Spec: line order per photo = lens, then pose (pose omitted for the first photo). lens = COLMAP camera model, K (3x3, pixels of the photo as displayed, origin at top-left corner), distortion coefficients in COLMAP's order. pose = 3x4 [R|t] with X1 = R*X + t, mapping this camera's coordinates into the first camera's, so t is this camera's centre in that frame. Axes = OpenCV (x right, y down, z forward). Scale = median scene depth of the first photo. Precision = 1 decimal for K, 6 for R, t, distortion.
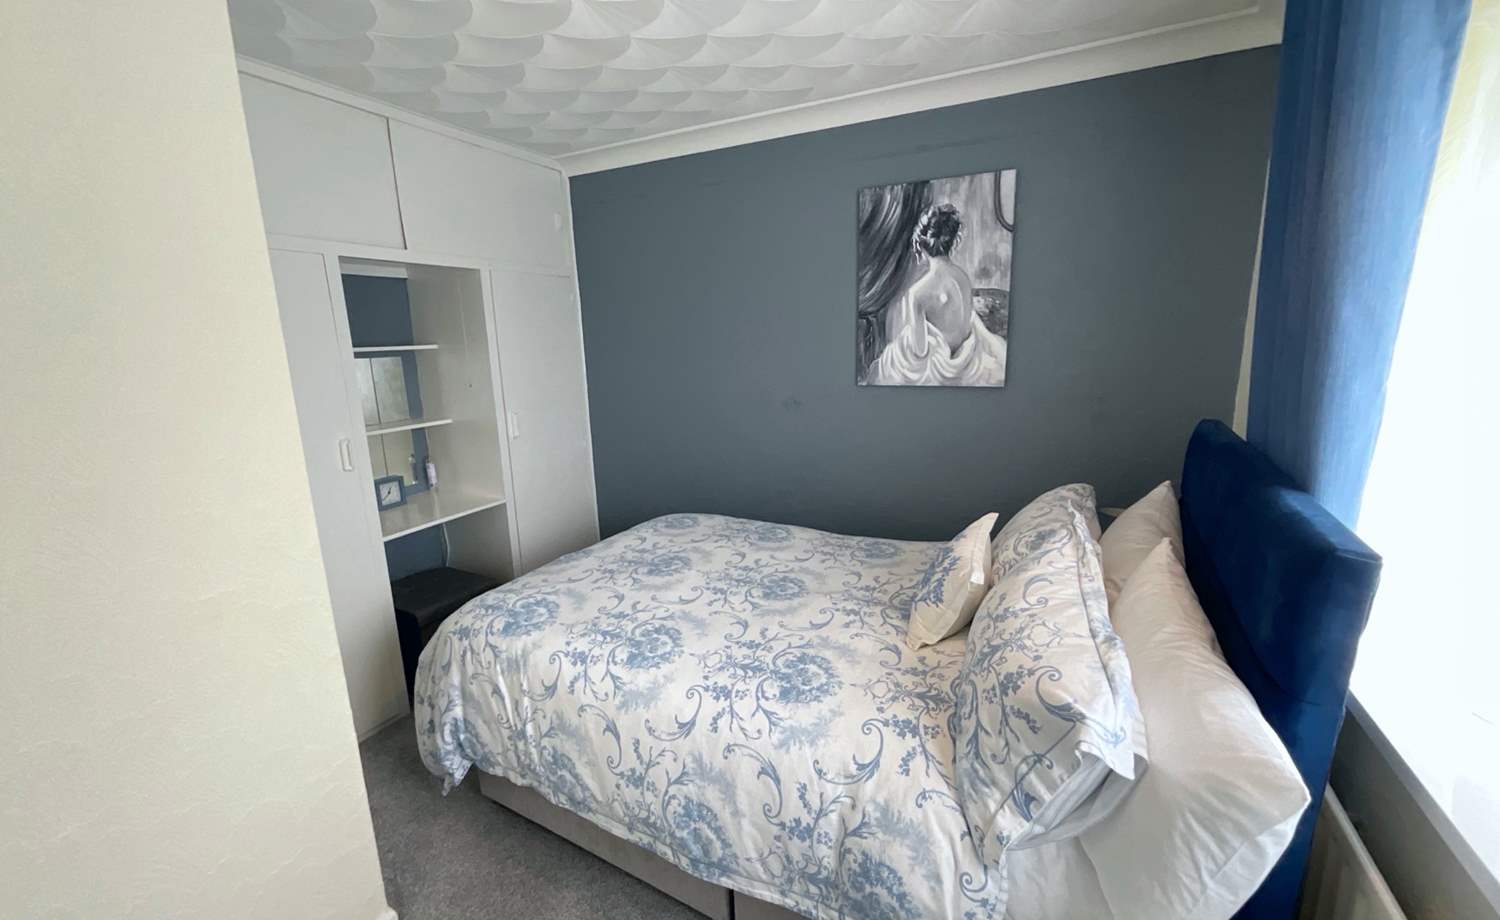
lens RADIAL K [[608.7, 0, 752.5], [0, 608.7, 459.8], [0, 0, 1]] dist [-0.001644, 0.000061]
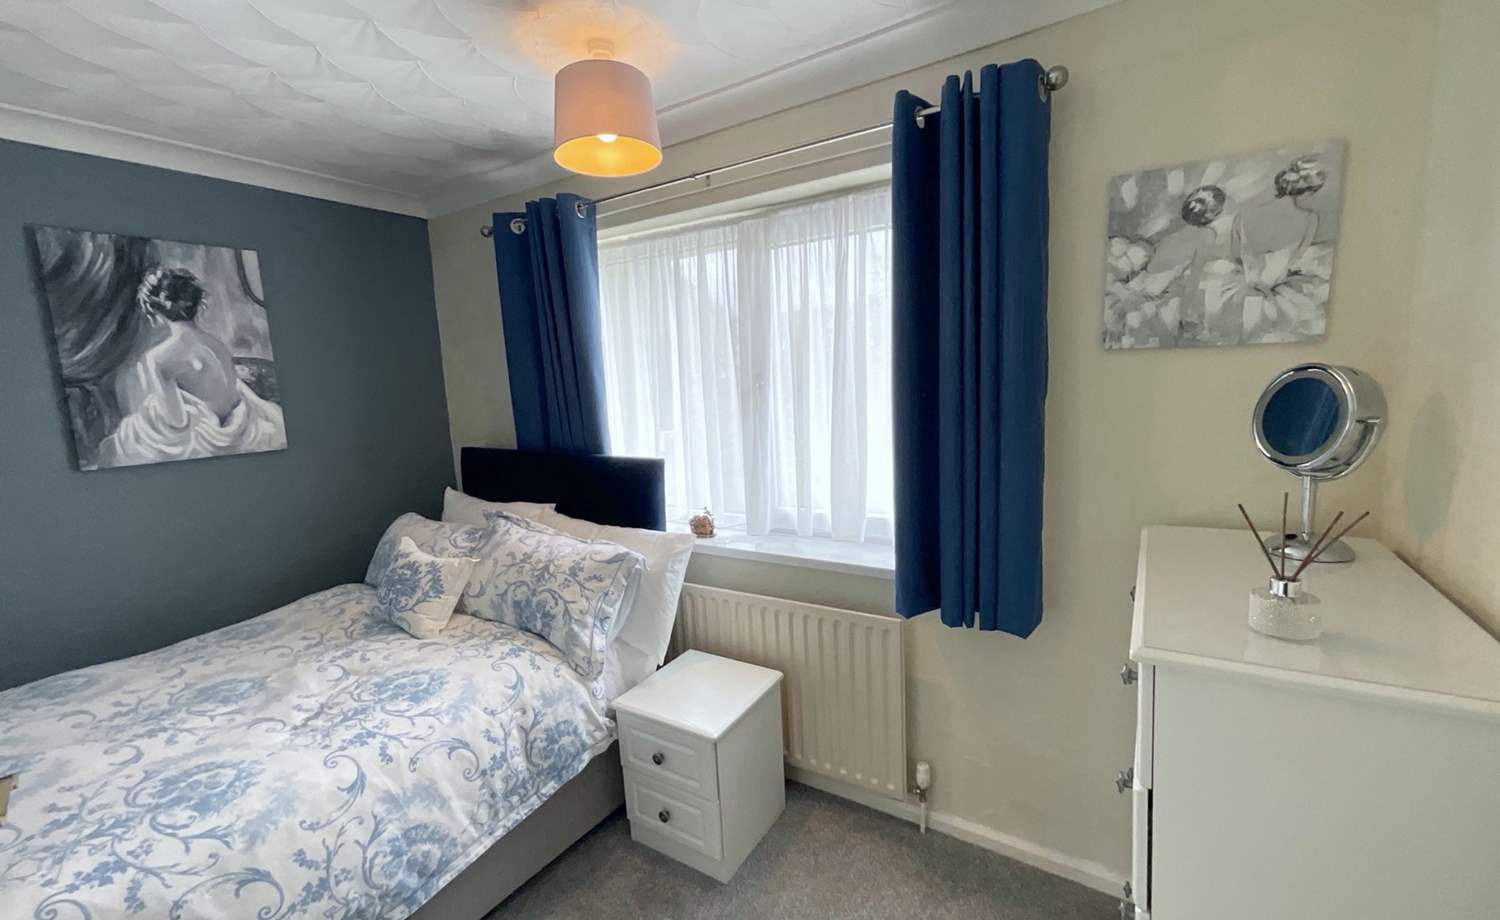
lens RADIAL K [[608.7, 0, 756.0], [0, 608.7, 458.9], [0, 0, 1]] dist [-0.001644, 0.000061]
pose [[0.089594, -0.114913, 0.989327, -0.620363], [0.249808, 0.964162, 0.089367, 0.007592], [-0.964141, 0.239136, 0.115090, 0.100830]]
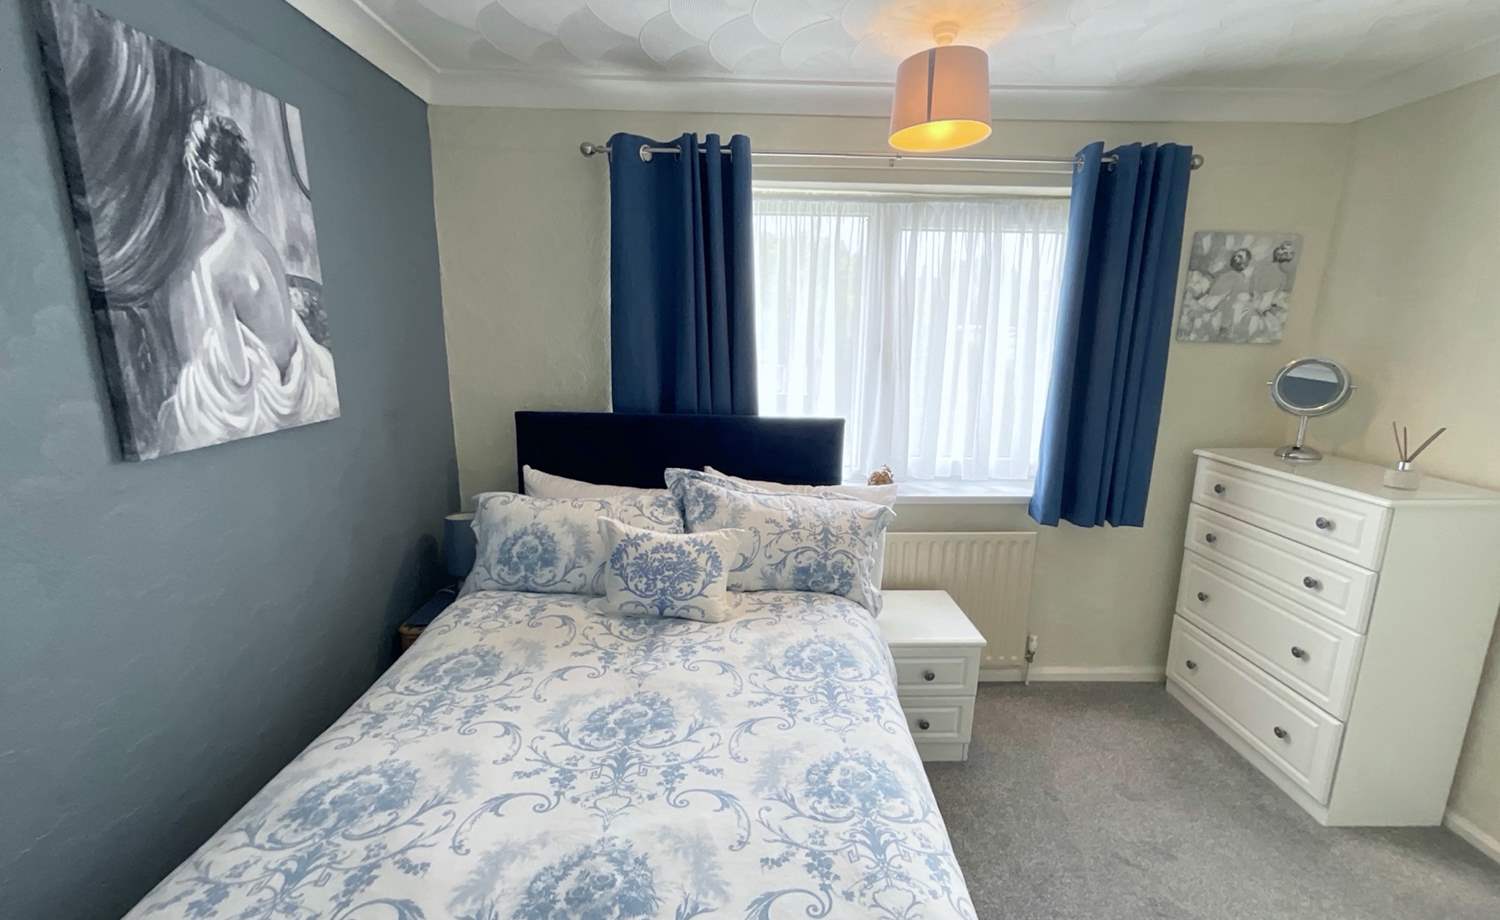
lens RADIAL K [[608.7, 0, 758.3], [0, 608.7, 458.6], [0, 0, 1]] dist [-0.001644, 0.000061]
pose [[-0.475840, -0.162057, 0.864473, -0.499503], [0.182142, 0.943415, 0.277114, -0.200654], [-0.860465, 0.289318, -0.419398, 0.974583]]
